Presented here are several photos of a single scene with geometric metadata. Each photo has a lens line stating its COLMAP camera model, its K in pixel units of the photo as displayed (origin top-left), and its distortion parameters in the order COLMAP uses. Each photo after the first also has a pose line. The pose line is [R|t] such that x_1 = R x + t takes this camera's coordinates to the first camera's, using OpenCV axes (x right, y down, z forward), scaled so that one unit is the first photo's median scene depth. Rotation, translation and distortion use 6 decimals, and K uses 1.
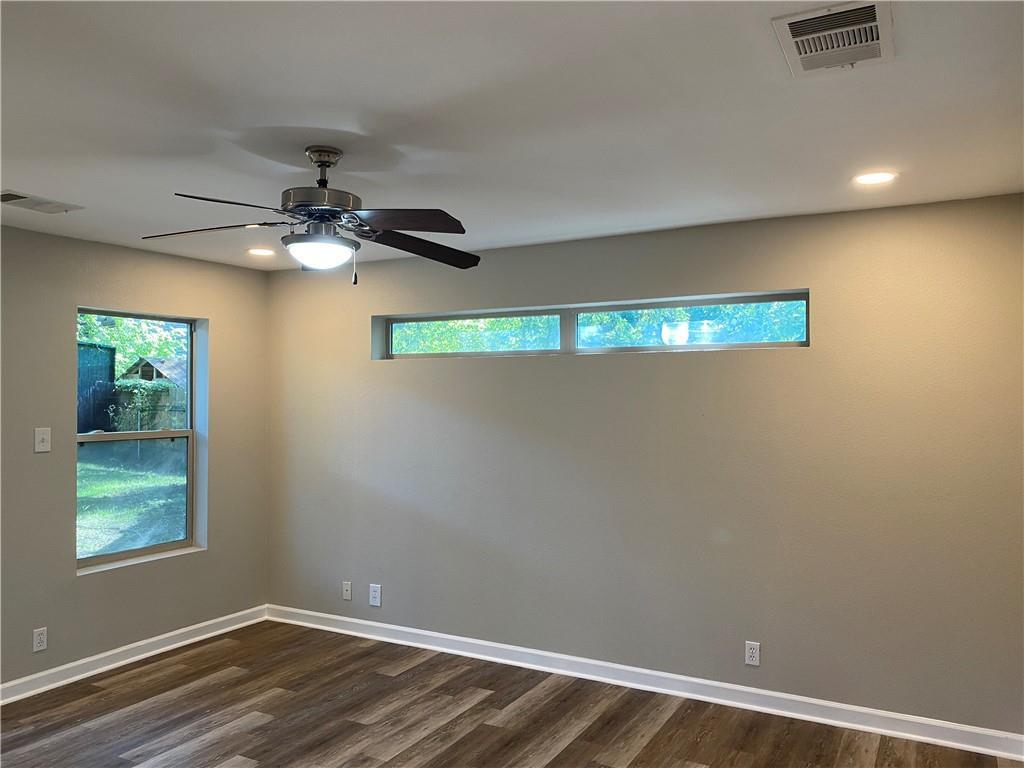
lens RADIAL K [[781.7, 0, 516.1], [0, 781.7, 378.6], [0, 0, 1]] dist [0.021120, -0.015154]
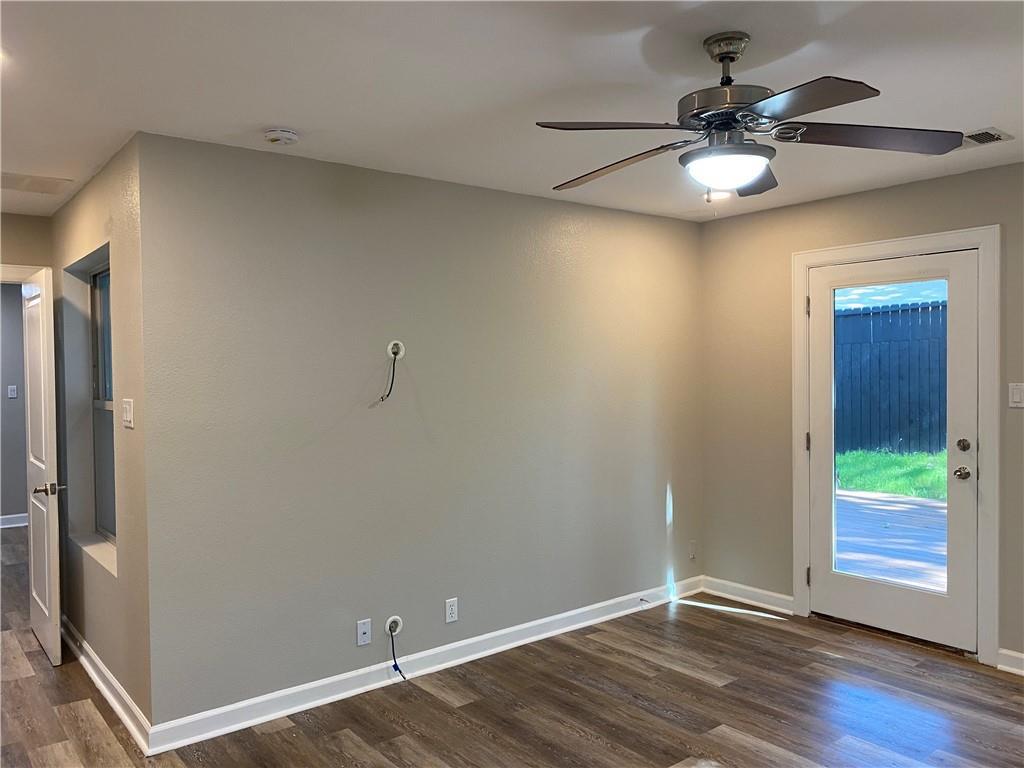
lens RADIAL K [[781.7, 0, 527.9], [0, 781.7, 386.9], [0, 0, 1]] dist [0.021120, -0.015154]
pose [[-0.384012, 0.027327, -0.922923, 0.395508], [0.039241, 0.999142, 0.013257, 0.030465], [0.922494, -0.031126, -0.384755, 0.752070]]
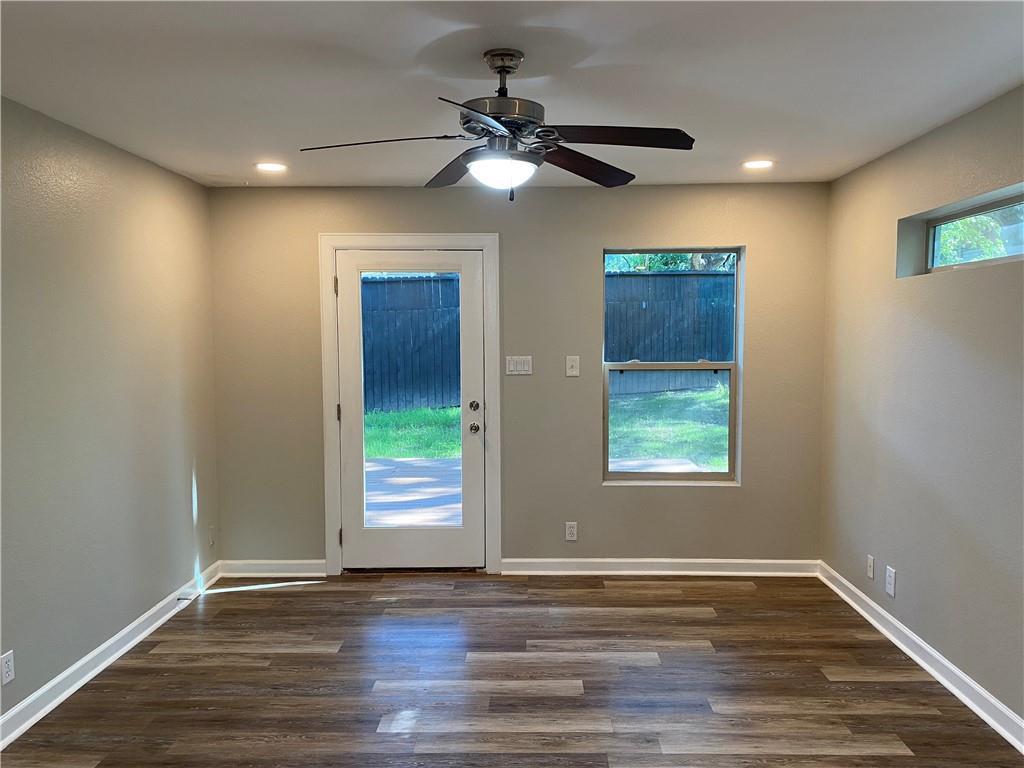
lens RADIAL K [[781.7, 0, 516.0], [0, 781.7, 383.2], [0, 0, 1]] dist [0.021120, -0.015154]
pose [[0.463399, 0.053309, -0.884545, 0.394998], [0.029661, 0.996696, 0.075607, 0.012437], [0.885653, -0.061273, 0.460287, 0.388001]]
